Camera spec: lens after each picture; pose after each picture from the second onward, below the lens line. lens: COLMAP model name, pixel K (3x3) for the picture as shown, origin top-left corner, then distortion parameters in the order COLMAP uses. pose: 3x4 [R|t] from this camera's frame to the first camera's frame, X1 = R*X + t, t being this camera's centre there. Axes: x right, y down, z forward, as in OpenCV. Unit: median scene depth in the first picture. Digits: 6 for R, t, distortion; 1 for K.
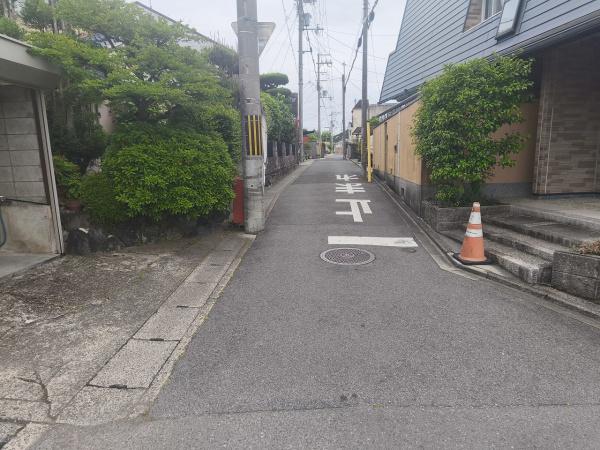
lens RADIAL K [[406.7, 0, 302.3], [0, 406.7, 228.3], [0, 0, 1]] dist [0.057241, 0.001575]
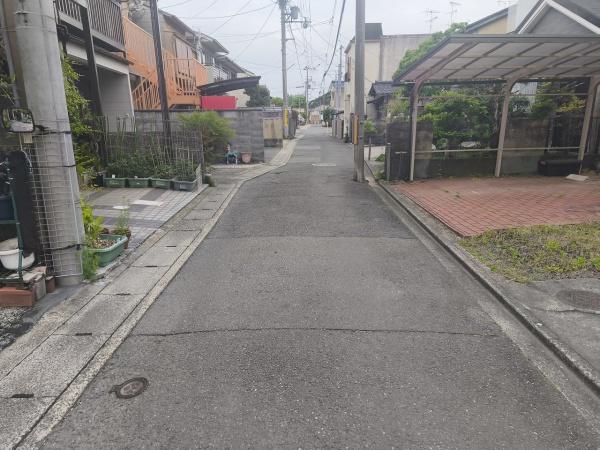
lens RADIAL K [[411.9, 0, 296.6], [0, 411.9, 225.7], [0, 0, 1]] dist [0.050810, -0.002728]
pose [[0.998836, -0.002480, 0.048176, 0.094402], [-0.000843, 0.997629, 0.068818, -0.294784], [-0.048232, -0.068779, 0.996465, 1.364397]]
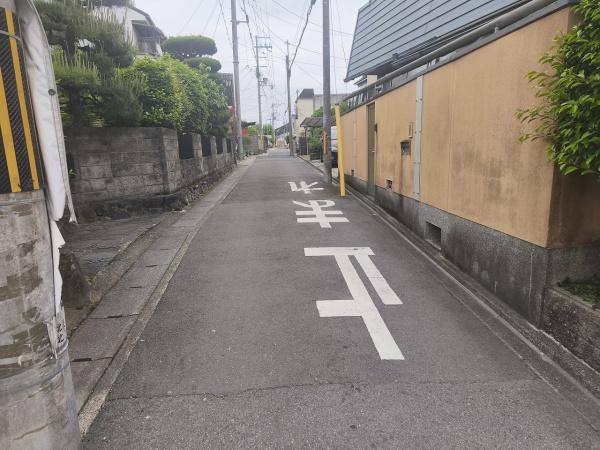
lens RADIAL K [[411.5, 0, 303.1], [0, 411.5, 226.6], [0, 0, 1]] dist [0.054801, -0.002702]
pose [[0.989938, -0.031776, 0.137885, 0.005786], [0.030552, 0.999473, 0.010990, -0.055411], [-0.138162, -0.006667, 0.990387, 0.262319]]
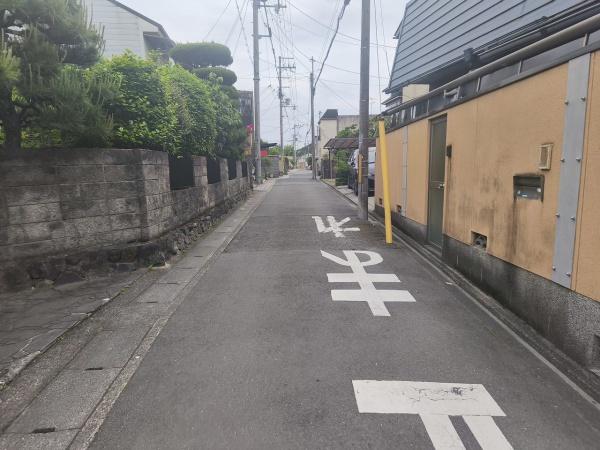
lens RADIAL K [[411.9, 0, 296.6], [0, 411.9, 225.7], [0, 0, 1]] dist [0.050810, -0.002728]
pose [[0.997007, -0.004941, 0.077158, 0.013768], [0.008152, 0.999111, -0.041360, -0.086028], [-0.076885, 0.041865, 0.996161, 0.391307]]
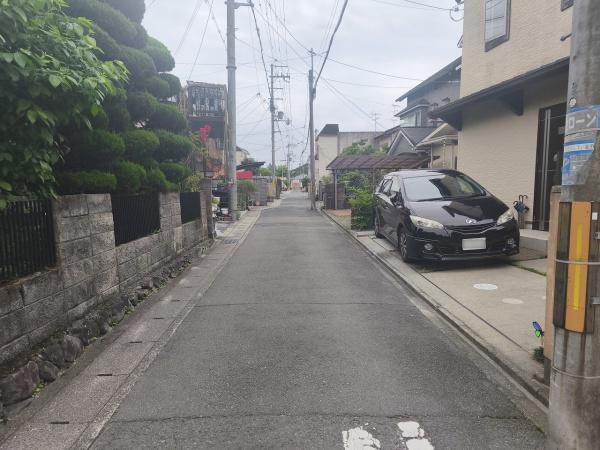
lens RADIAL K [[411.9, 0, 296.6], [0, 411.9, 225.7], [0, 0, 1]] dist [0.050810, -0.002728]
pose [[0.995678, 0.006656, 0.092635, 0.045038], [0.001620, 0.996032, -0.088980, -0.172112], [-0.092860, 0.088745, 0.991716, 0.761684]]
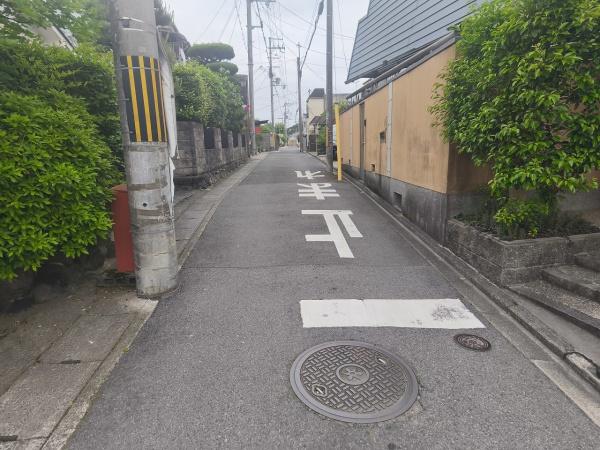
lens RADIAL K [[409.6, 0, 299.2], [0, 409.6, 230.1], [0, 0, 1]] dist [0.055669, -0.000207]
pose [[0.994600, -0.018904, 0.102043, 0.003762], [0.016902, 0.999648, 0.020457, -0.027752], [-0.102394, -0.018622, 0.994570, 0.167745]]
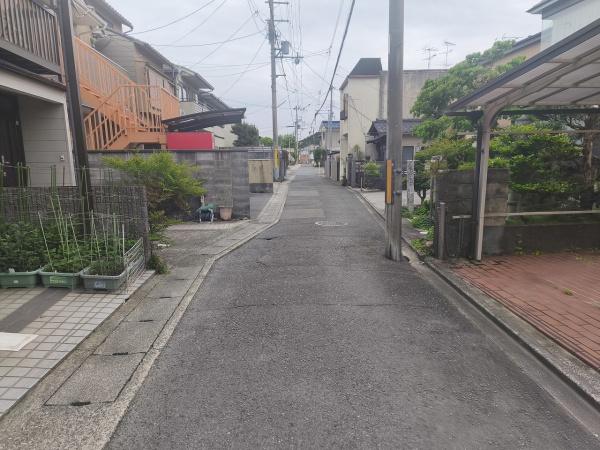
lens RADIAL K [[411.9, 0, 296.6], [0, 411.9, 225.7], [0, 0, 1]] dist [0.050810, -0.002728]
pose [[0.997211, -0.002344, 0.074601, 0.093705], [0.003962, 0.999760, -0.021543, -0.334335], [-0.074533, 0.021778, 0.996981, 1.548438]]
